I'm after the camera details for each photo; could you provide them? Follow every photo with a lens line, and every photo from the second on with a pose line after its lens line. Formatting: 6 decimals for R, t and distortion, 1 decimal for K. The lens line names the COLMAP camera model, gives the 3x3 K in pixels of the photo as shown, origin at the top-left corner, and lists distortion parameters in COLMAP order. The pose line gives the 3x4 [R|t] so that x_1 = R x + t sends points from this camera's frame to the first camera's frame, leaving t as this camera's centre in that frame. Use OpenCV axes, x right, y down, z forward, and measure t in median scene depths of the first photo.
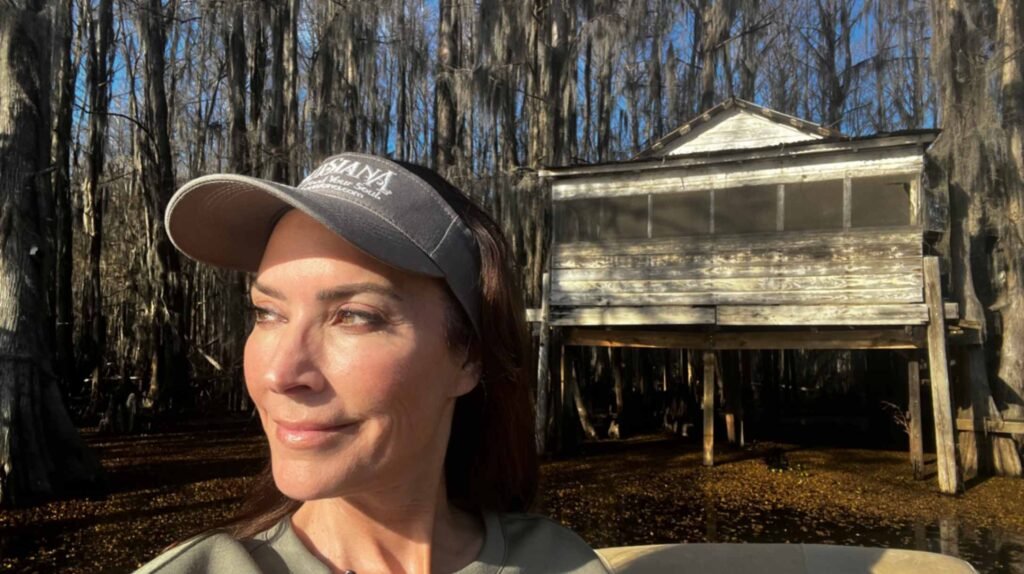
lens RADIAL K [[709.9, 0, 511.7], [0, 709.9, 299.6], [0, 0, 1]] dist [0.039229, -0.033434]
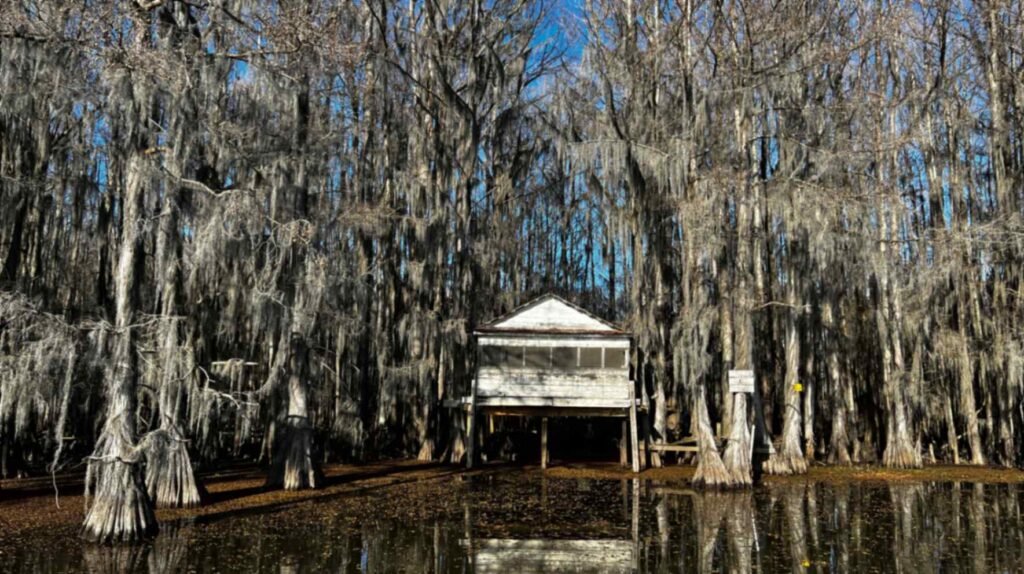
lens RADIAL K [[709.9, 0, 511.7], [0, 709.9, 299.6], [0, 0, 1]] dist [0.039229, -0.033434]
pose [[0.926178, 0.053456, 0.373280, -0.702209], [-0.029735, 0.997172, -0.069024, -0.144810], [-0.375914, 0.052829, 0.925148, -1.090244]]
